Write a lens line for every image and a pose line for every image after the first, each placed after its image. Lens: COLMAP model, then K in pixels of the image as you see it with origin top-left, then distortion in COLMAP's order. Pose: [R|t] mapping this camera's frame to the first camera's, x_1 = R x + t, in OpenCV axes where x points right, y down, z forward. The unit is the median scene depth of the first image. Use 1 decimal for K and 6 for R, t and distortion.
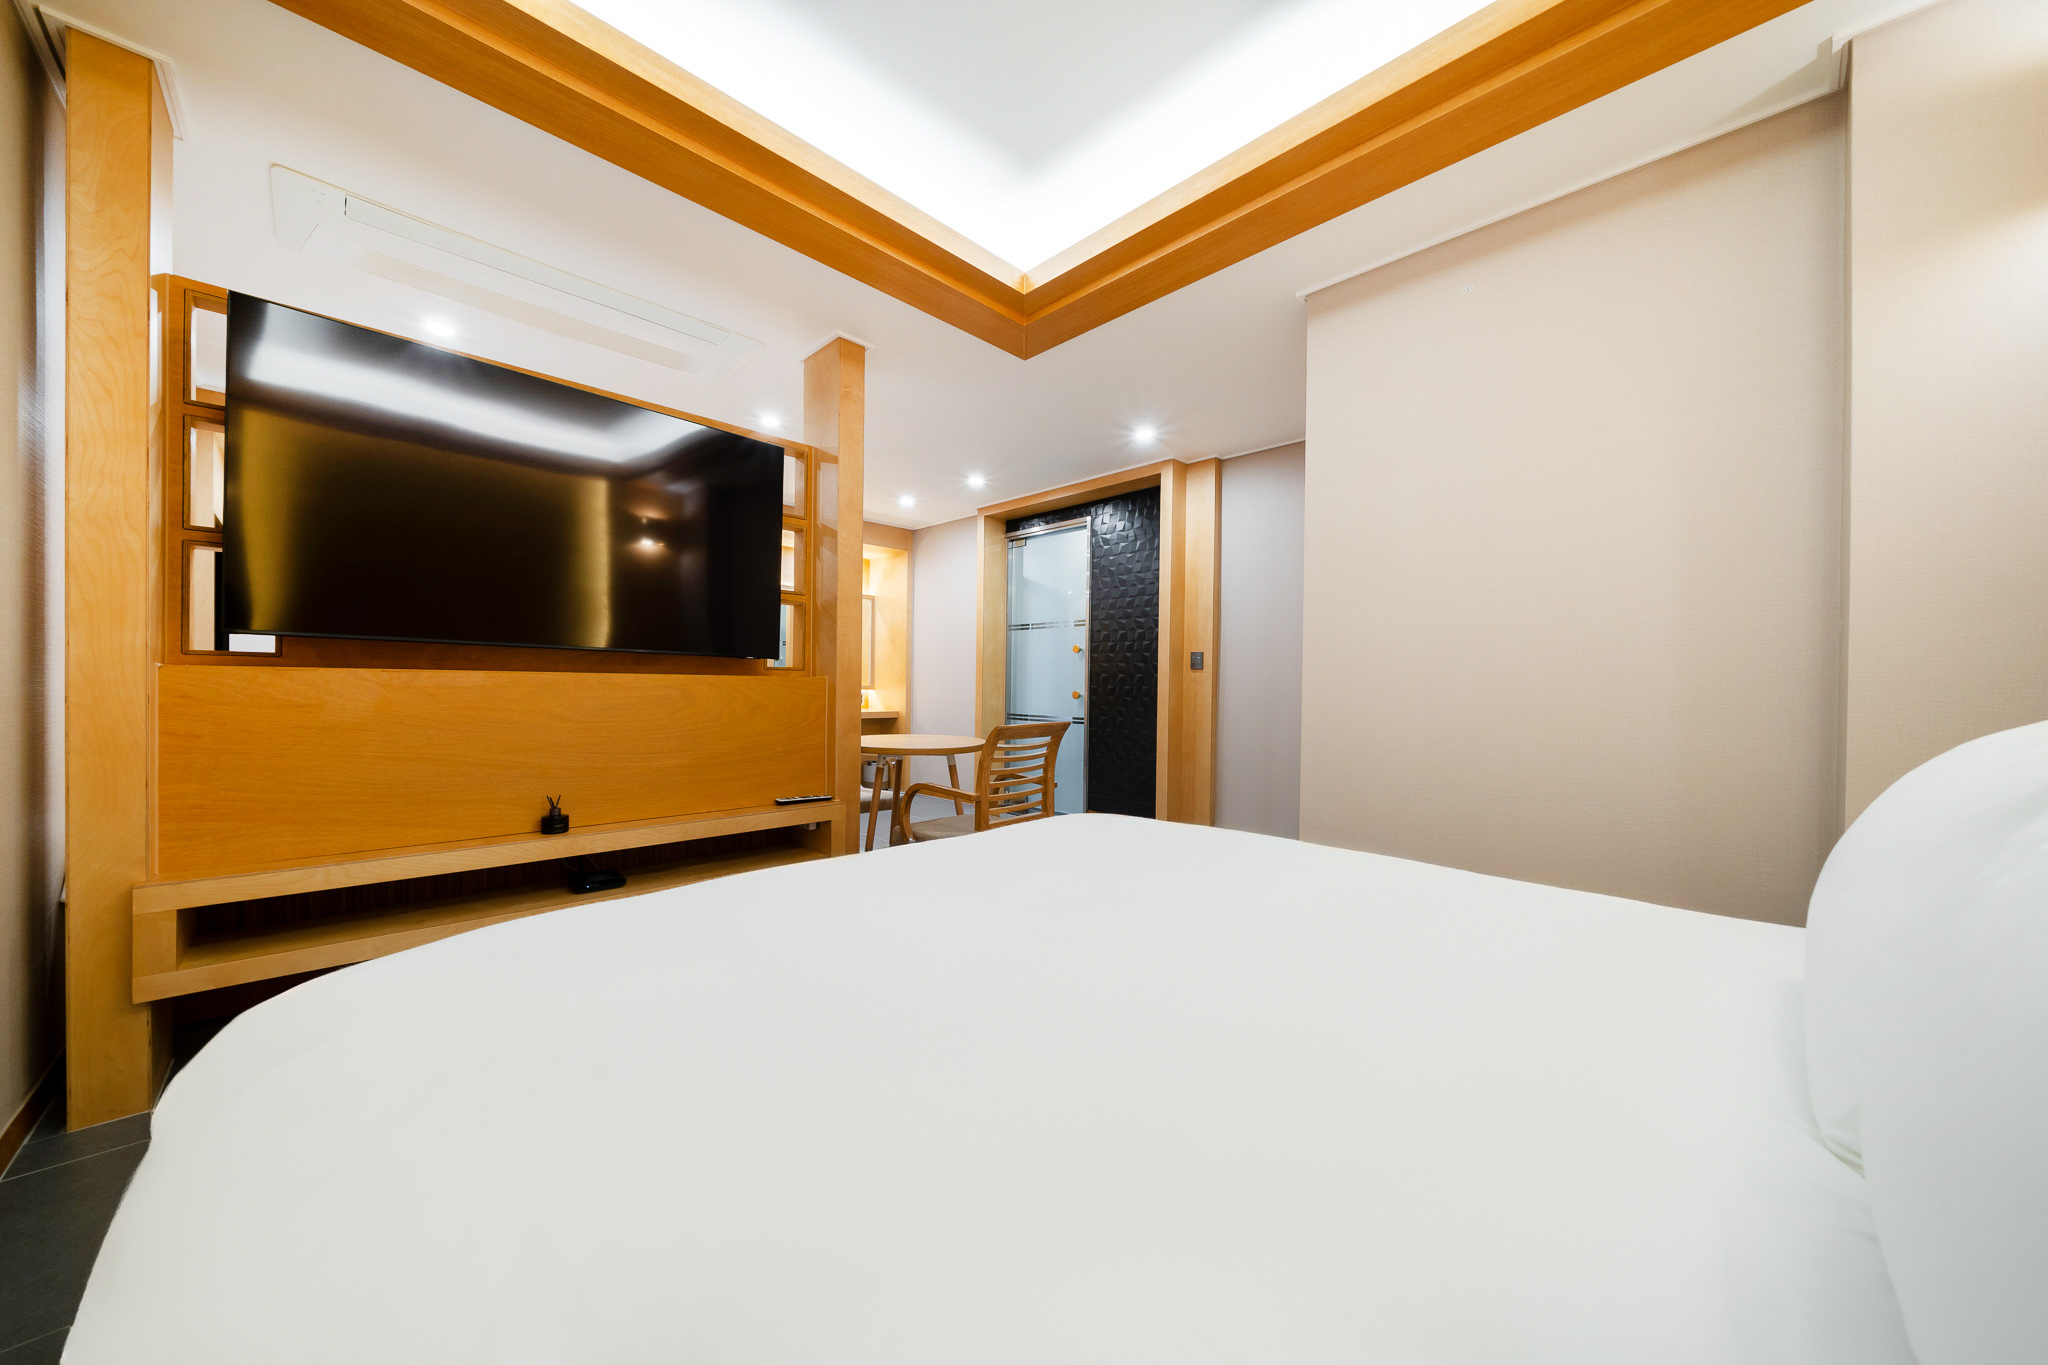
lens RADIAL K [[696.2, 0, 1022.9], [0, 696.2, 686.7], [0, 0, 1]] dist [-0.001855, -0.000159]
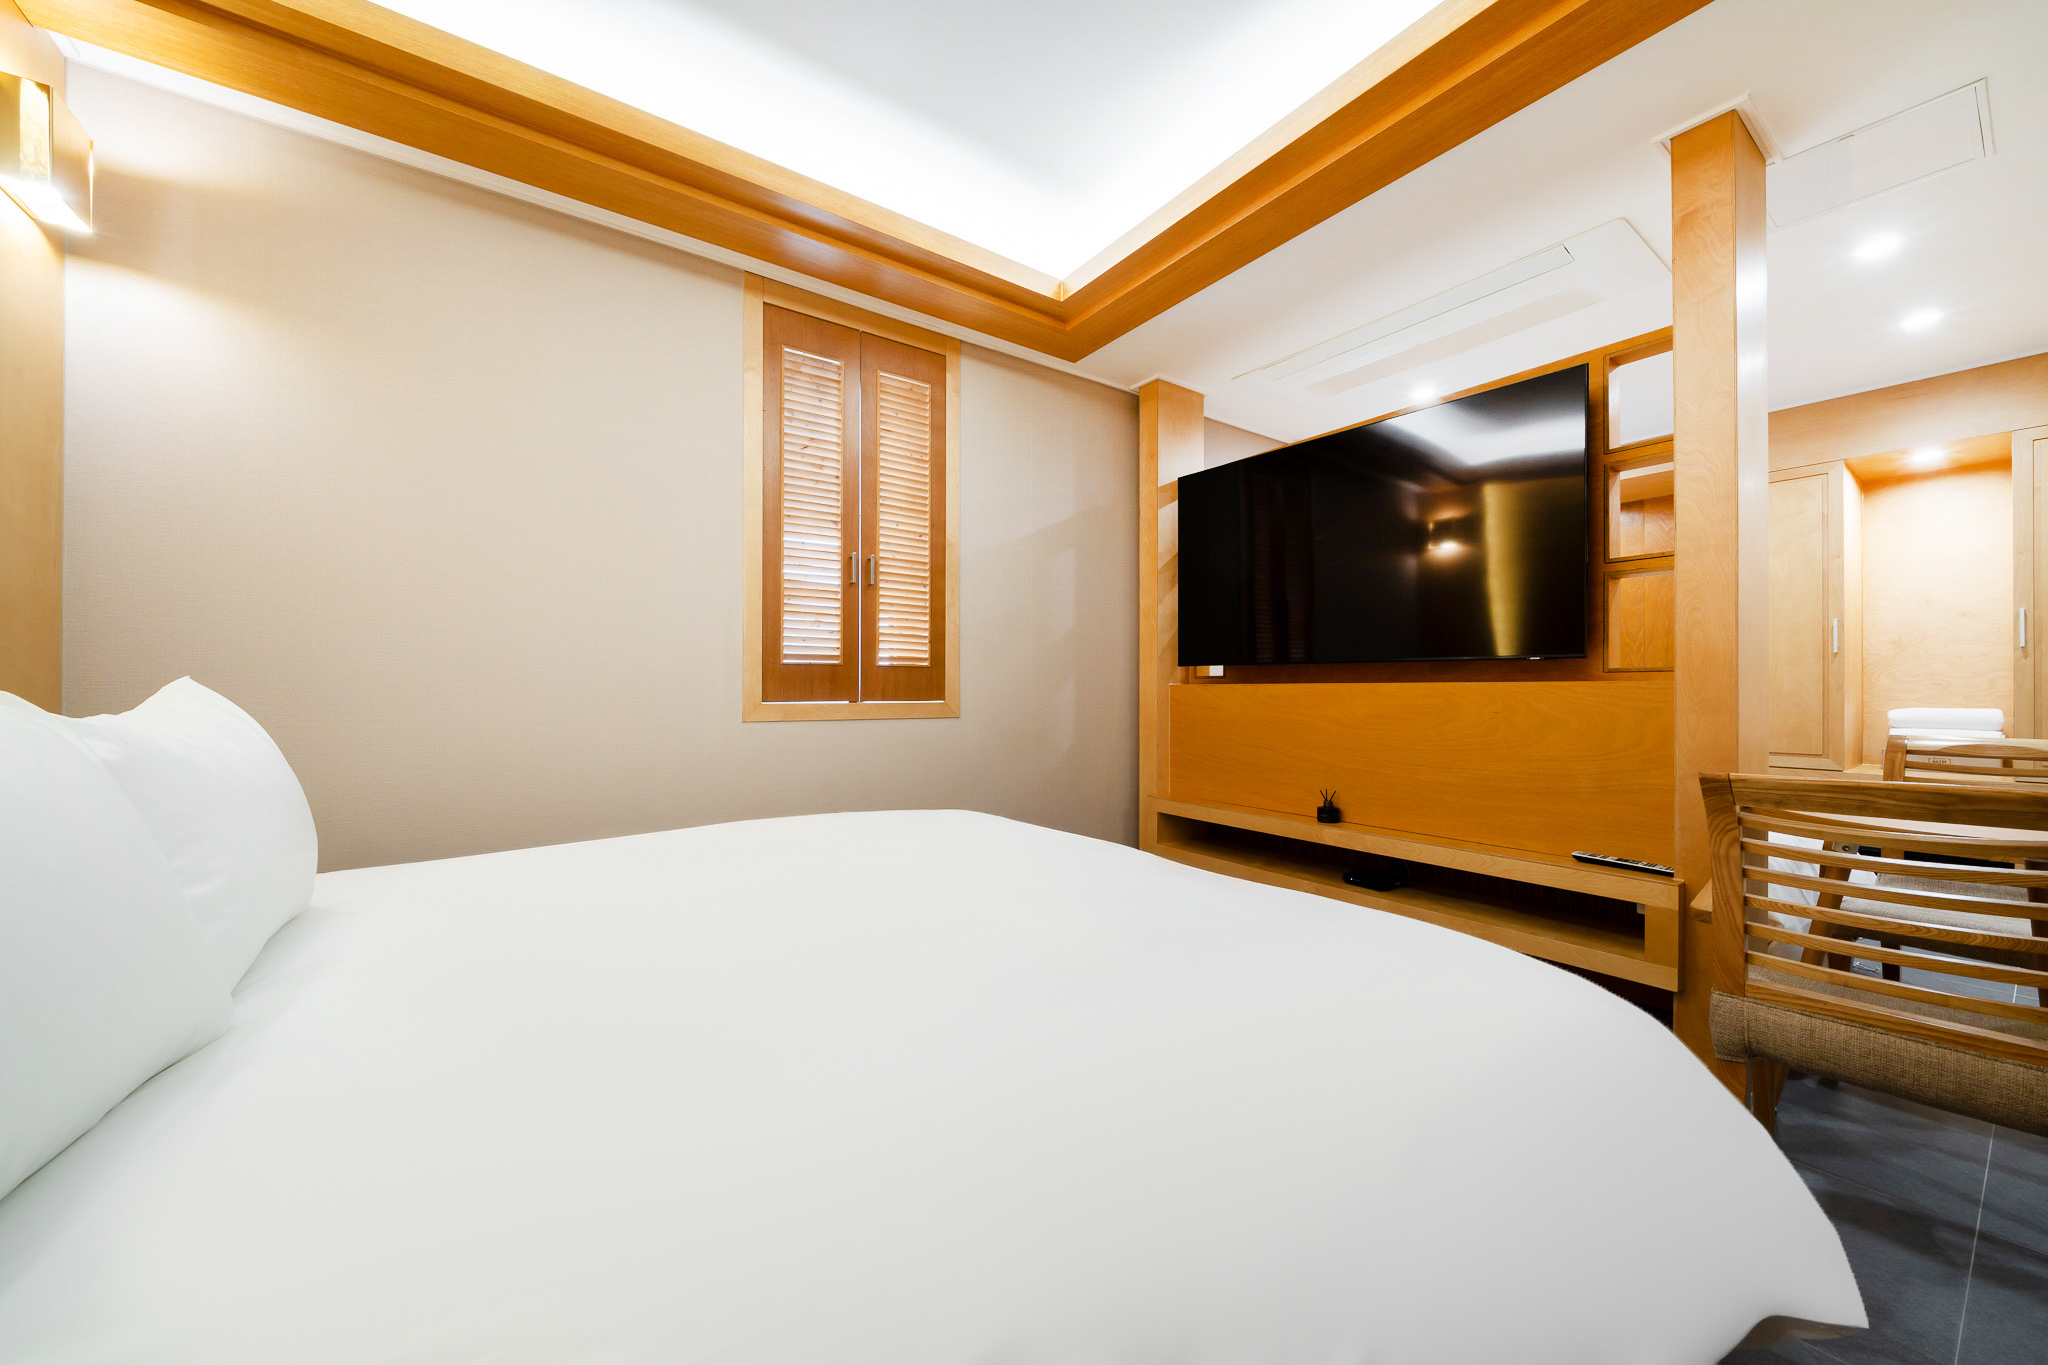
lens RADIAL K [[713.8, 0, 983.5], [0, 713.8, 690.8], [0, 0, 1]] dist [-0.000912, -0.000019]
pose [[-0.187692, -0.006345, -0.982208, 0.600258], [-0.003932, 0.999976, -0.005709, -0.000828], [0.982220, 0.002790, -0.187712, 0.644966]]
